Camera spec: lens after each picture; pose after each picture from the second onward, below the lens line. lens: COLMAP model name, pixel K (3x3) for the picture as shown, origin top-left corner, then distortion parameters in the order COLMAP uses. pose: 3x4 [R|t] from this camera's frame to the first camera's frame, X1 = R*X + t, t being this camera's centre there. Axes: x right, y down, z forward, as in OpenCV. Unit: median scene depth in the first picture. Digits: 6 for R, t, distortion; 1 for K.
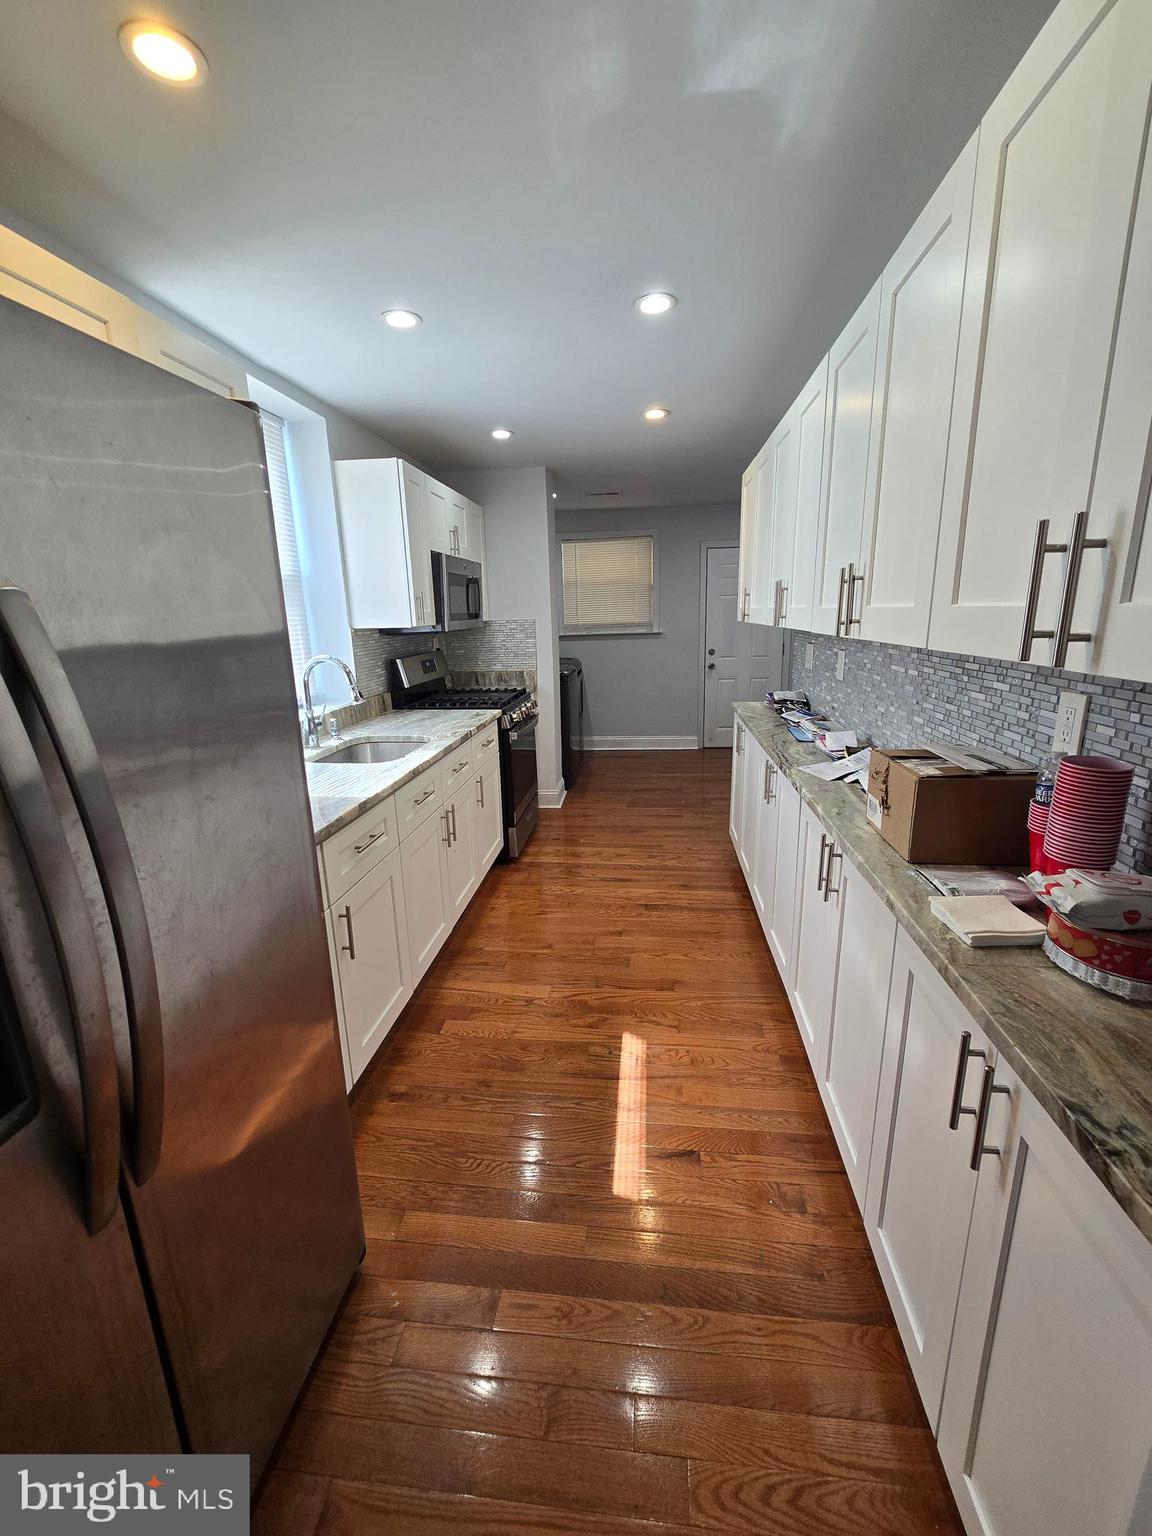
lens RADIAL K [[628.3, 0, 574.6], [0, 628.3, 768.5], [0, 0, 1]] dist [-0.001731, -0.000846]
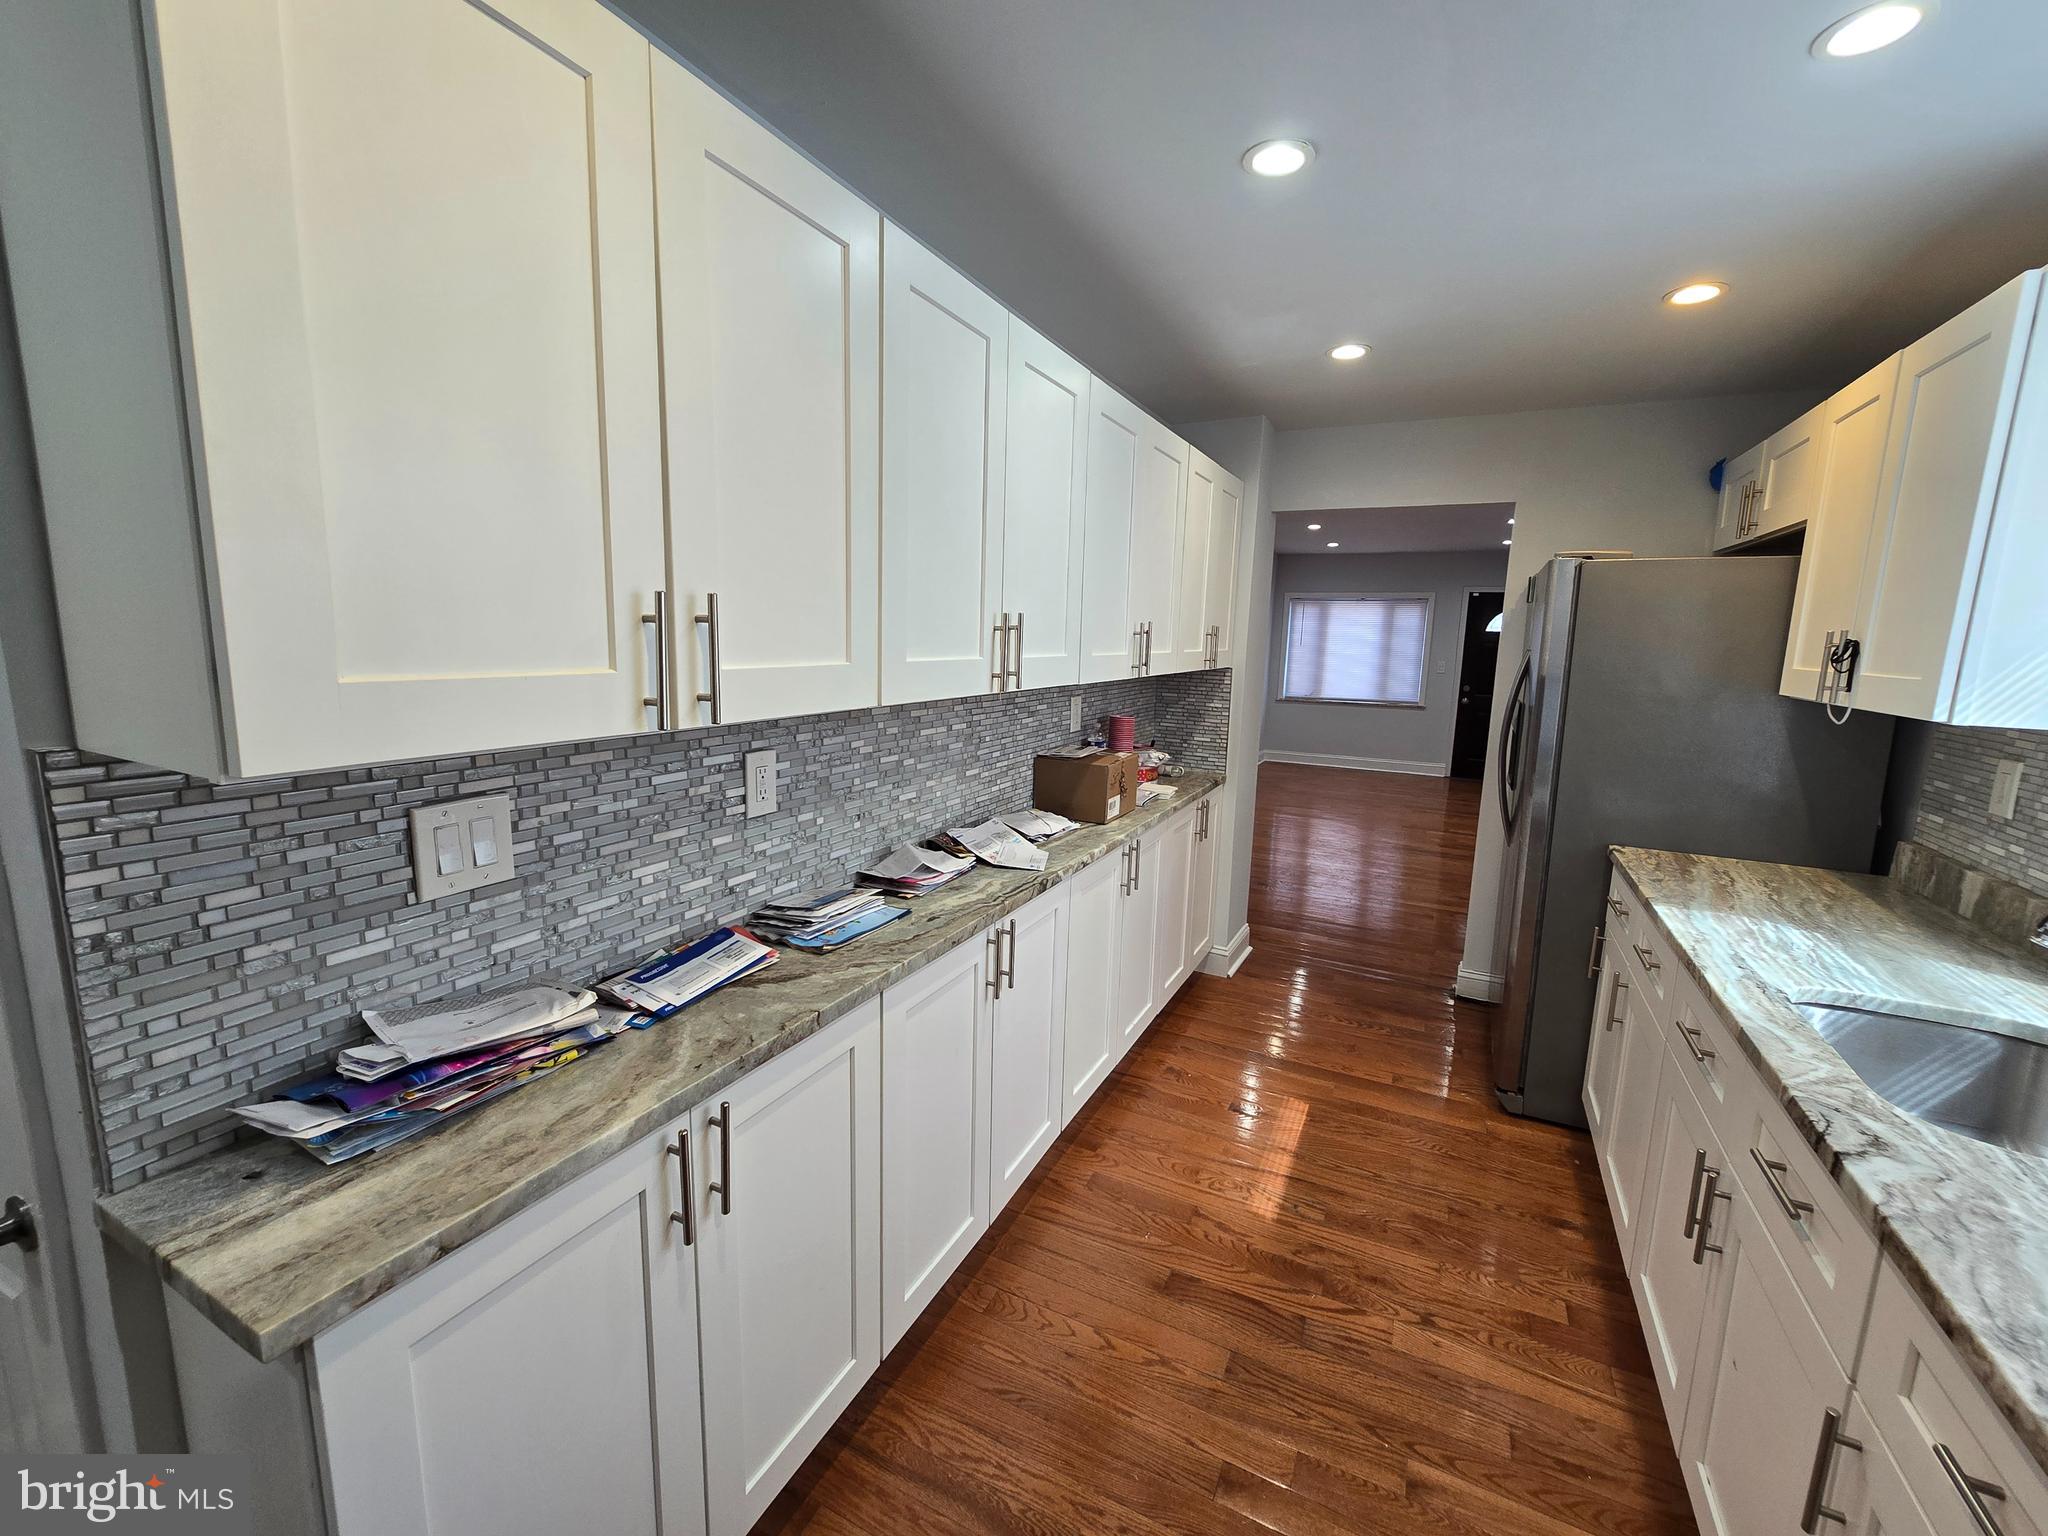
lens RADIAL K [[837.7, 0, 1030.5], [0, 837.7, 763.0], [0, 0, 1]] dist [-0.001731, -0.000846]
pose [[-0.940469, -0.053491, 0.335645, 0.043838], [0.079207, 0.925853, 0.369489, -0.451168], [-0.330523, 0.374078, -0.866499, 1.701079]]
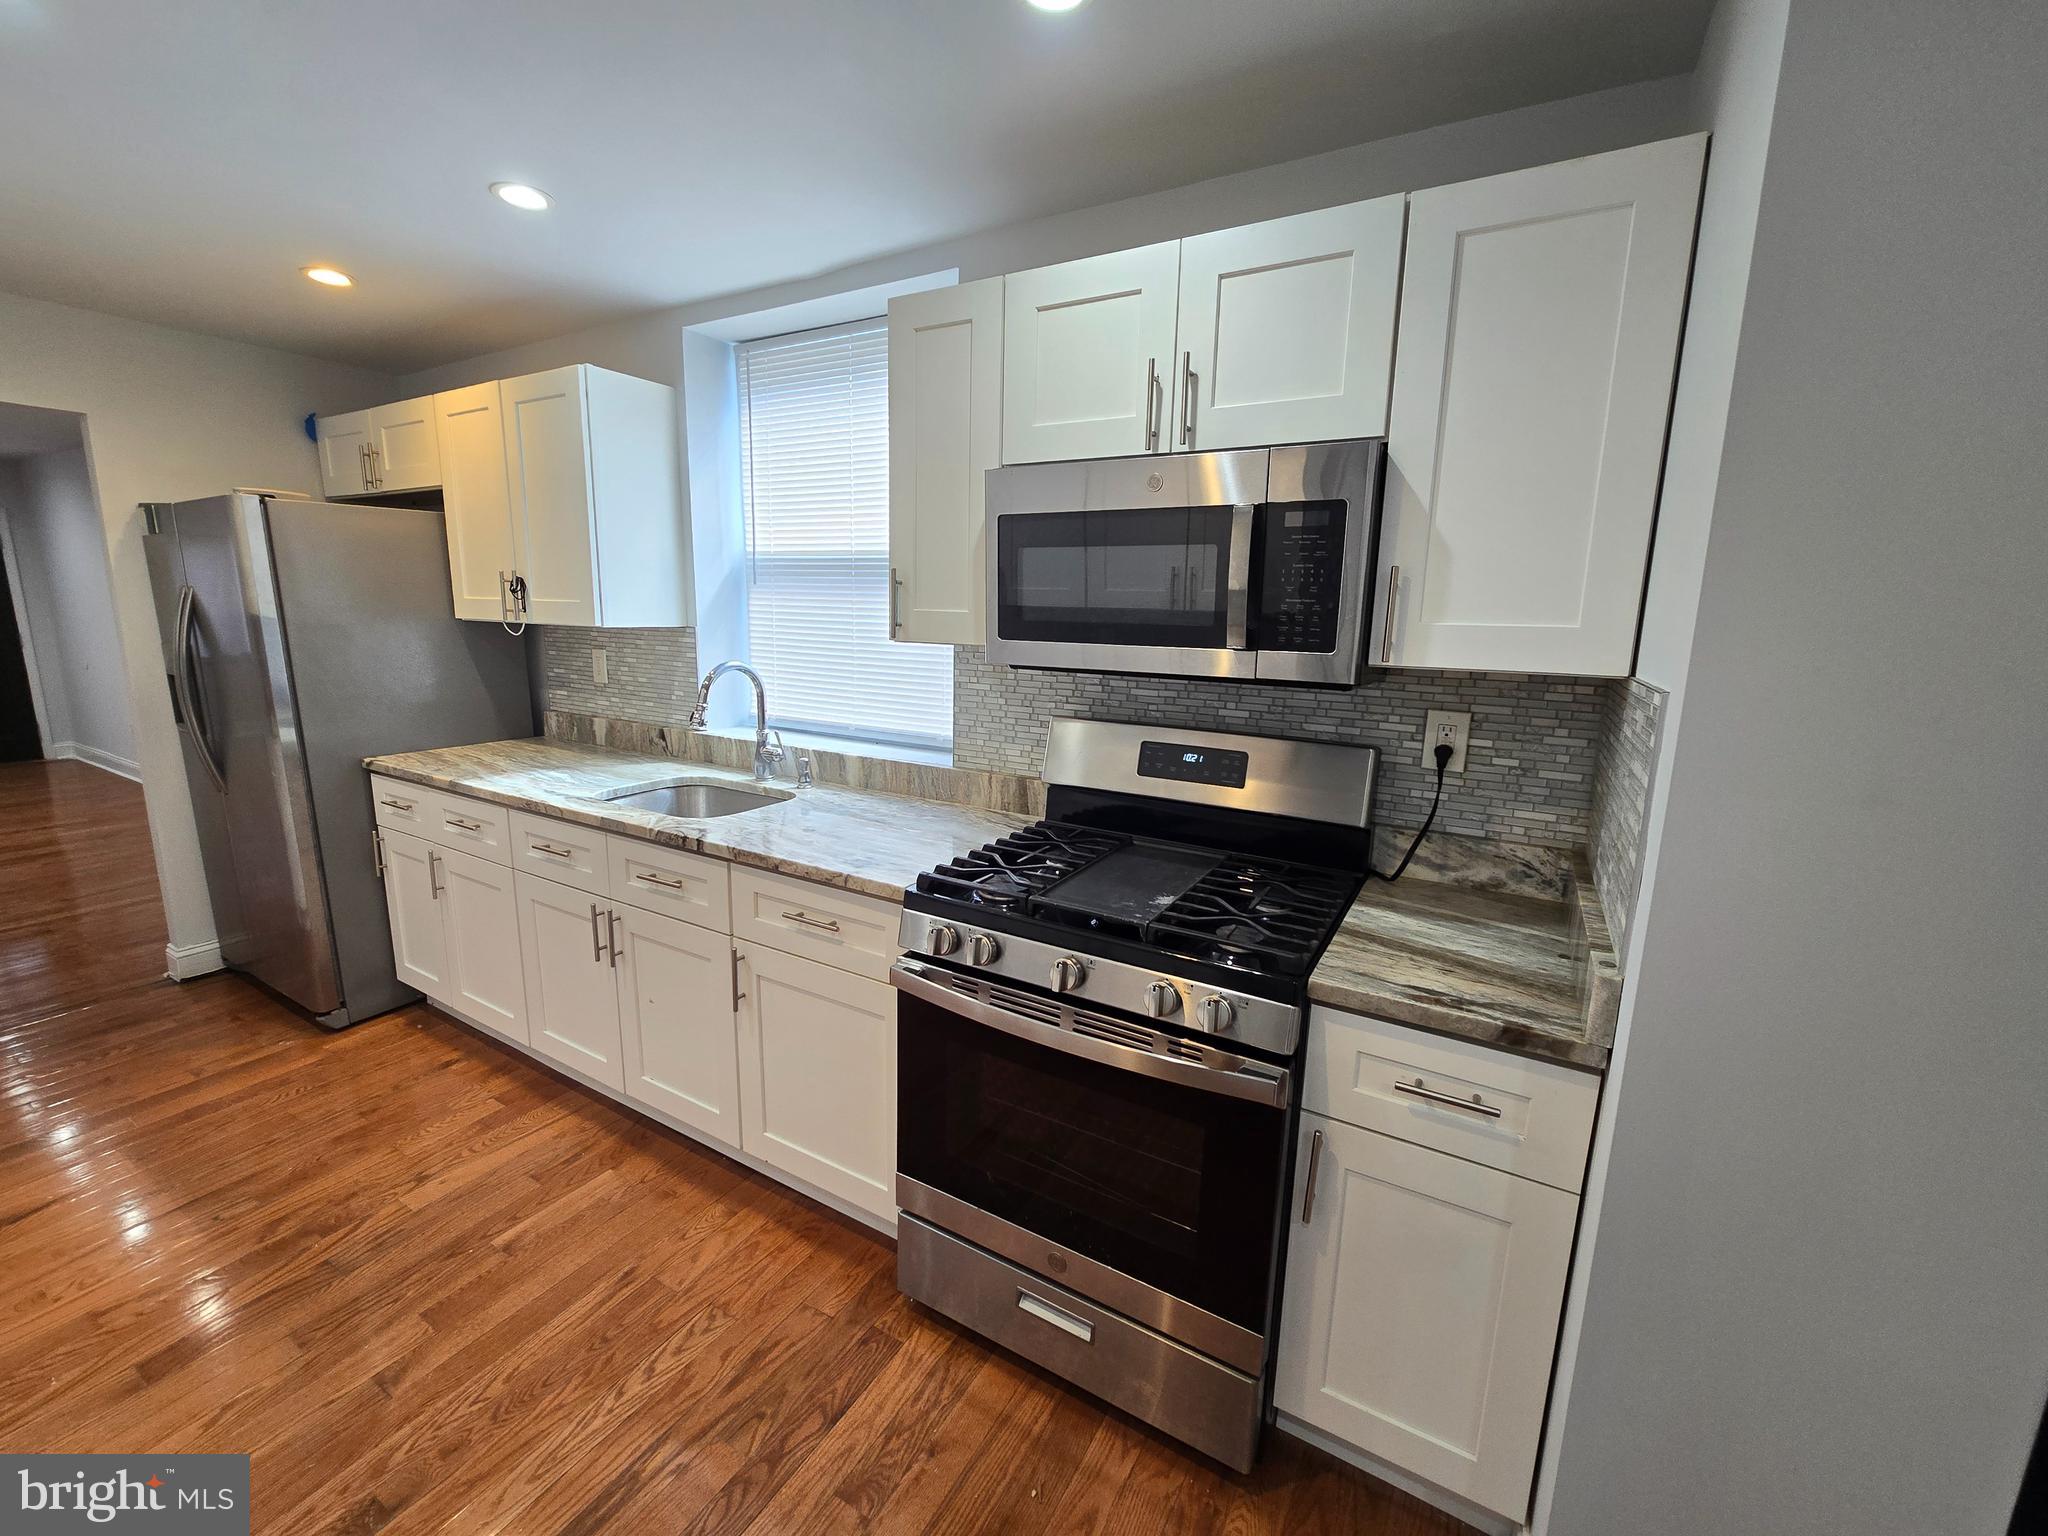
lens RADIAL K [[837.7, 0, 1022.5], [0, 837.7, 762.7], [0, 0, 1]] dist [-0.001731, -0.000846]
pose [[-0.401656, 0.184752, -0.896961, 0.410802], [-0.233370, 0.926455, 0.295329, -0.477609], [0.885557, 0.327944, -0.329001, 1.820105]]
